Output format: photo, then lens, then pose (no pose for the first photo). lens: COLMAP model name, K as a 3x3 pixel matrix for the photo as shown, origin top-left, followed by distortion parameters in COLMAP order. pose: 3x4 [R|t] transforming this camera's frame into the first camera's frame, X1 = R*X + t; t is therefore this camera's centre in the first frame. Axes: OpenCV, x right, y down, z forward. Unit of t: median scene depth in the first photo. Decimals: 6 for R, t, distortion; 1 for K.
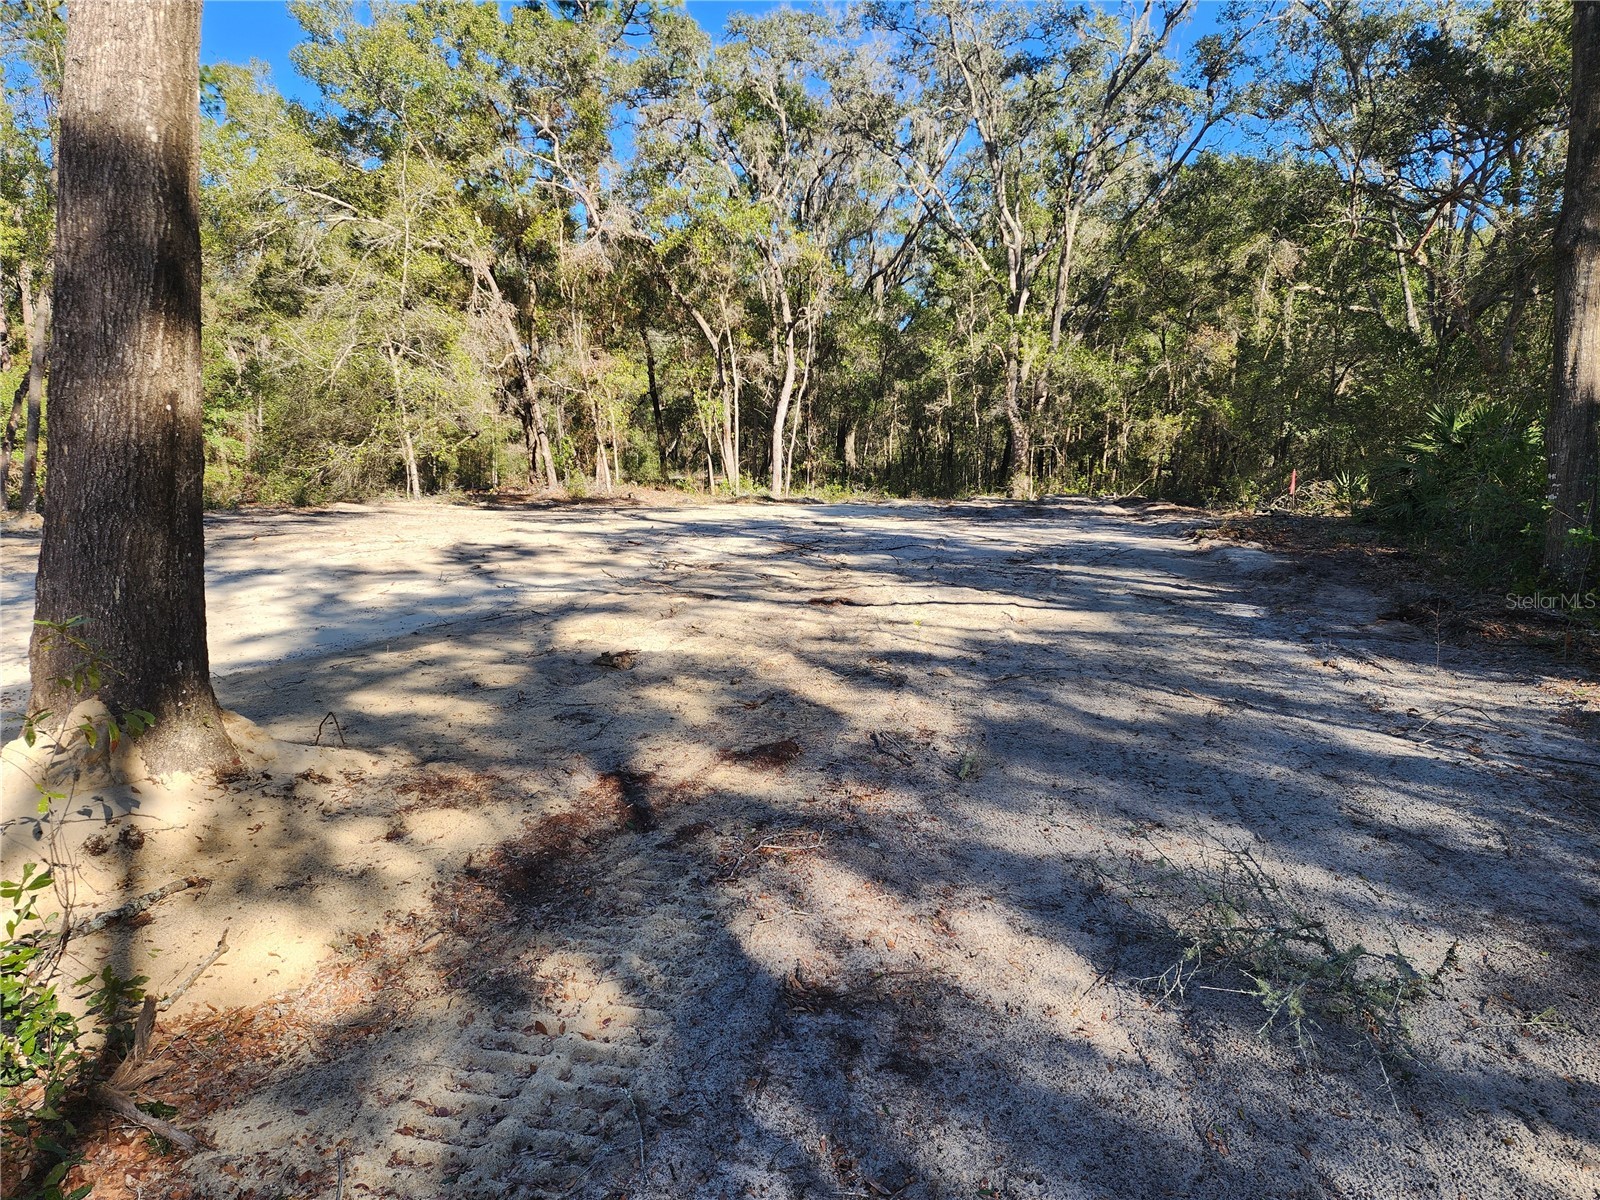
lens RADIAL K [[1048.6, 0, 800.0], [0, 1048.6, 600.0], [0, 0, 1]] dist [0.065845, -0.000936]
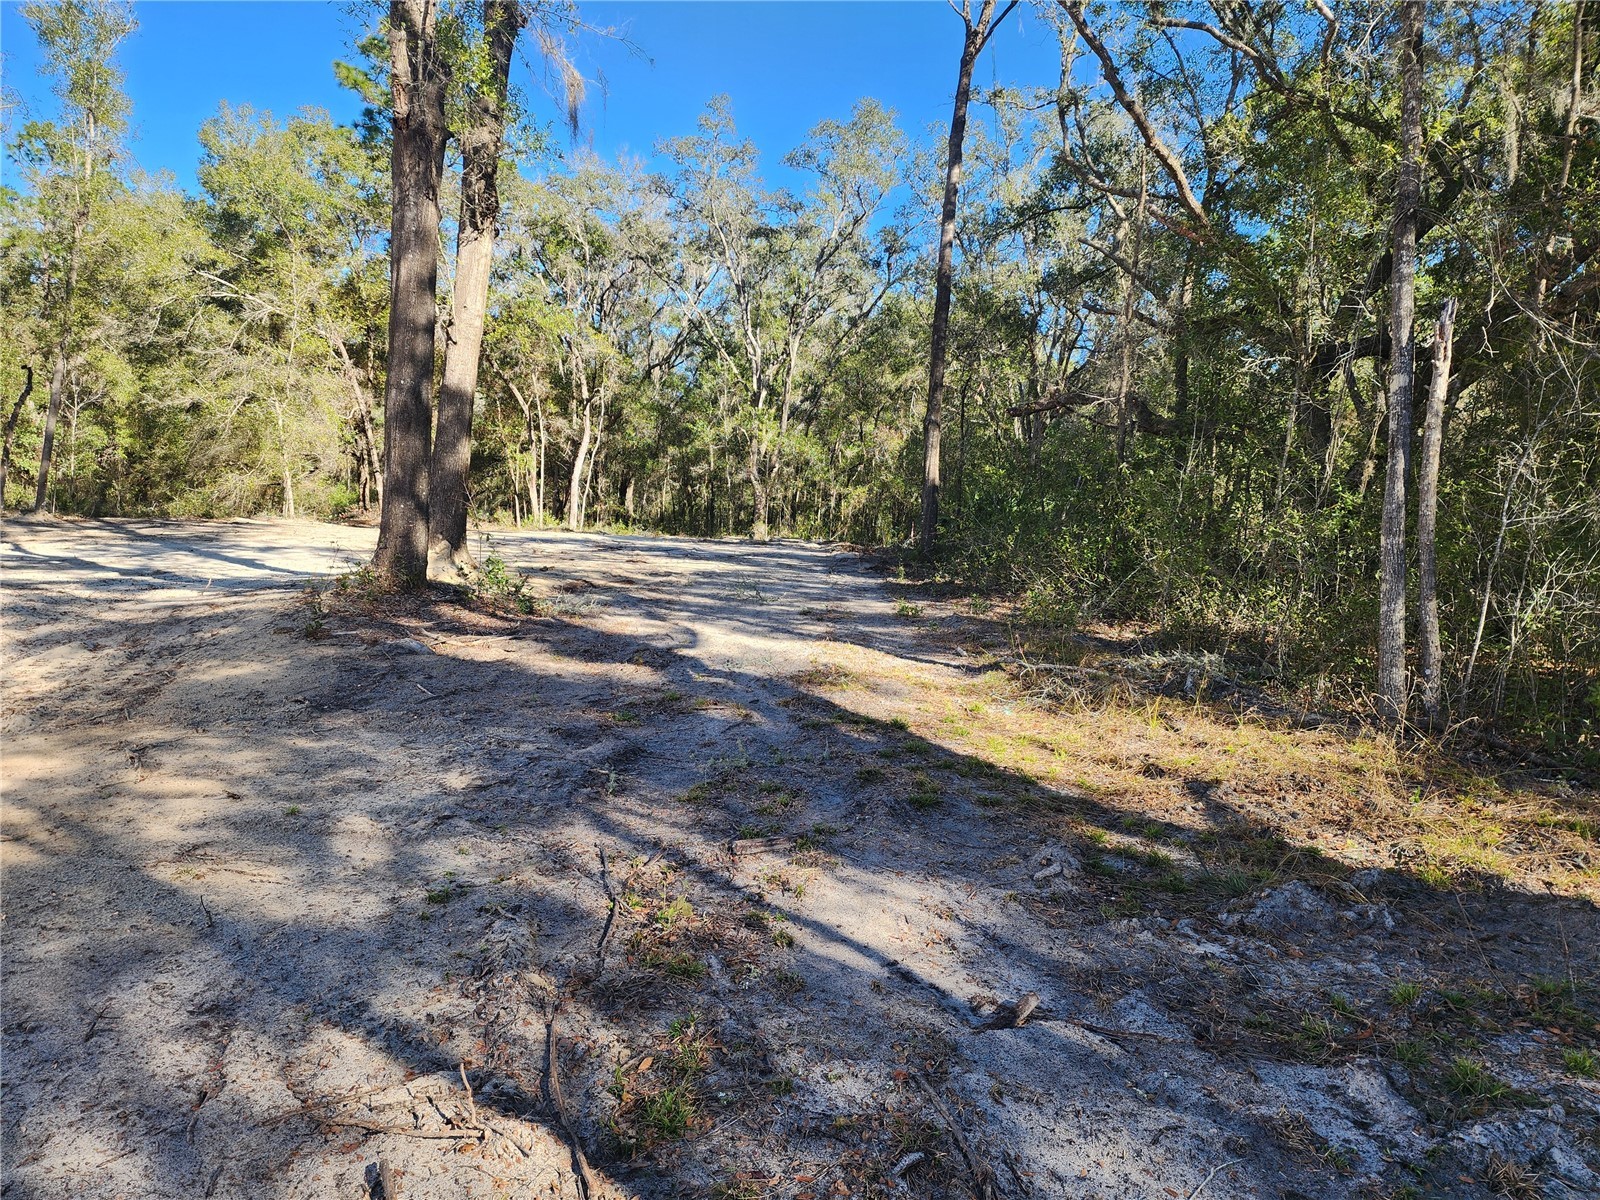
lens RADIAL K [[1057.1, 0, 800.0], [0, 1057.1, 600.0], [0, 0, 1]] dist [0.161694, -0.000314]
pose [[0.976004, 0.029090, 0.215801, -0.030810], [-0.017172, 0.998232, -0.056896, 0.055598], [-0.217075, 0.051825, 0.974778, -0.329168]]
